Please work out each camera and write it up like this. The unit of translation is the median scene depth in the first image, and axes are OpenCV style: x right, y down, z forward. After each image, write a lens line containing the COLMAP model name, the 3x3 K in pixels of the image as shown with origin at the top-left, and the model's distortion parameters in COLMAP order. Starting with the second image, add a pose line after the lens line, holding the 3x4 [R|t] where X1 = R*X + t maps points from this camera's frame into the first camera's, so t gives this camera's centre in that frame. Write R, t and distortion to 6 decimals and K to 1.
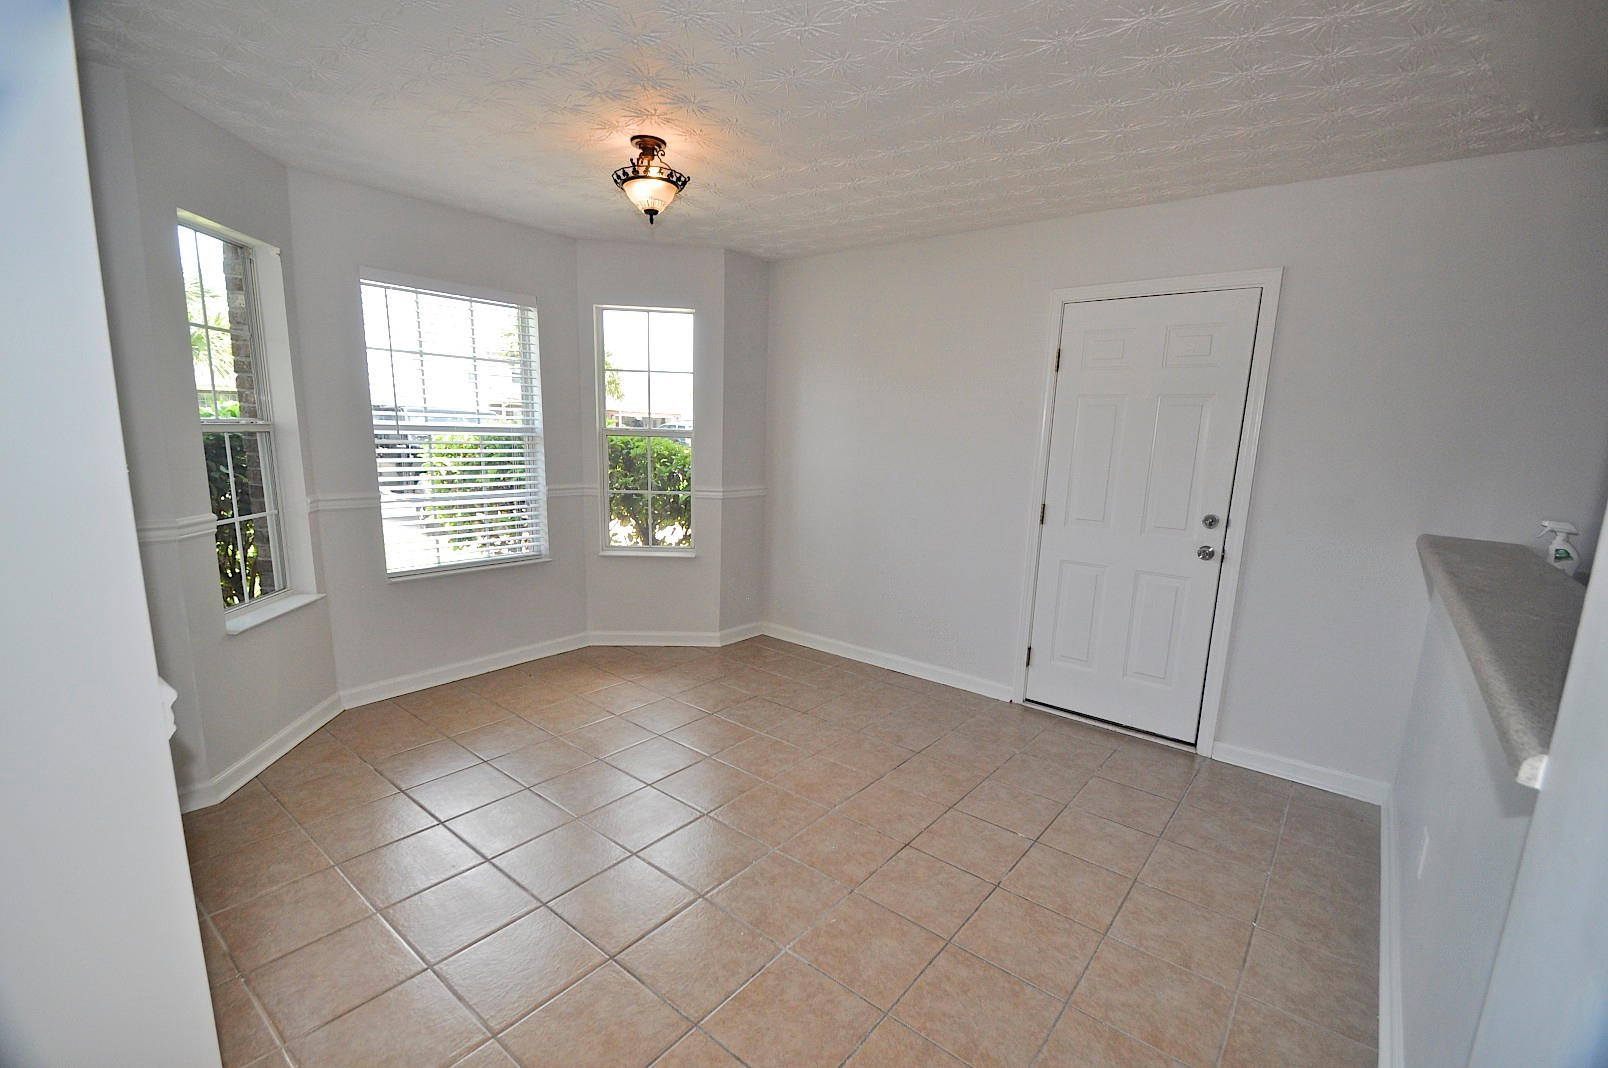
lens RADIAL K [[712.0, 0, 800.8], [0, 712.0, 532.9], [0, 0, 1]] dist [-0.000414, -0.000643]
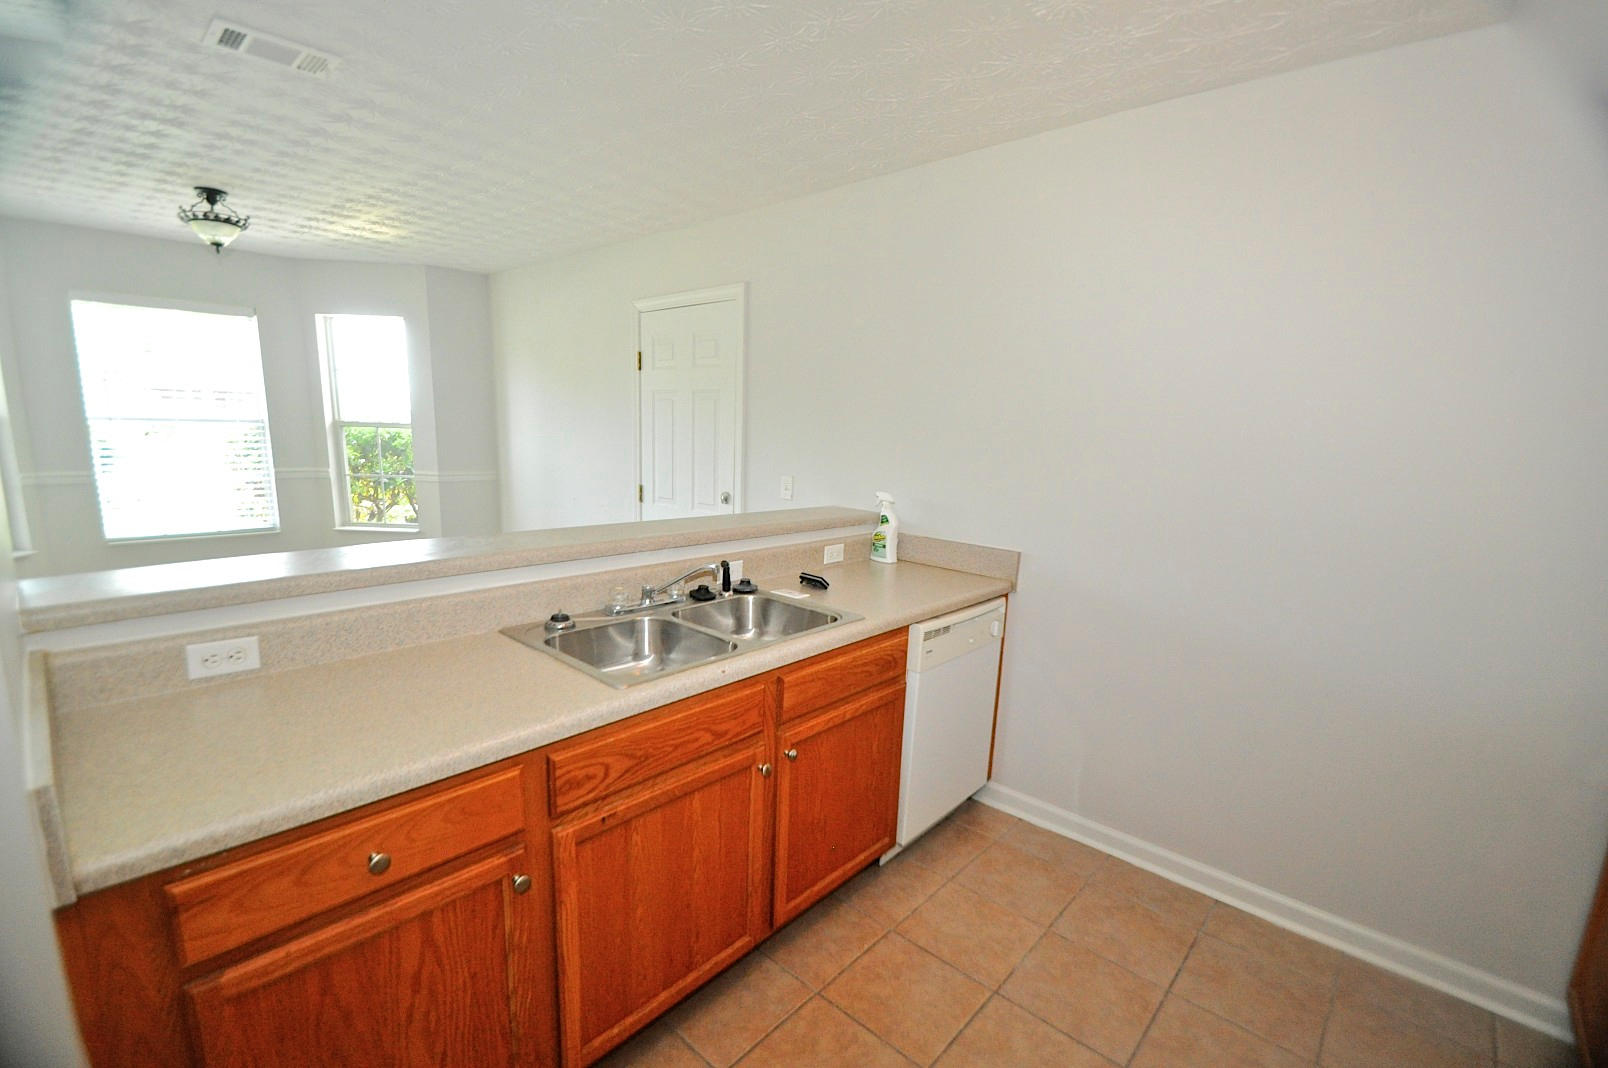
lens RADIAL K [[712.0, 0, 804.4], [0, 712.0, 534.0], [0, 0, 1]] dist [-0.000414, -0.000643]
pose [[0.998223, 0.011237, -0.058527, 0.571785], [-0.011209, 0.999937, 0.000805, 0.030316], [0.058533, -0.000147, 0.998285, -0.122171]]
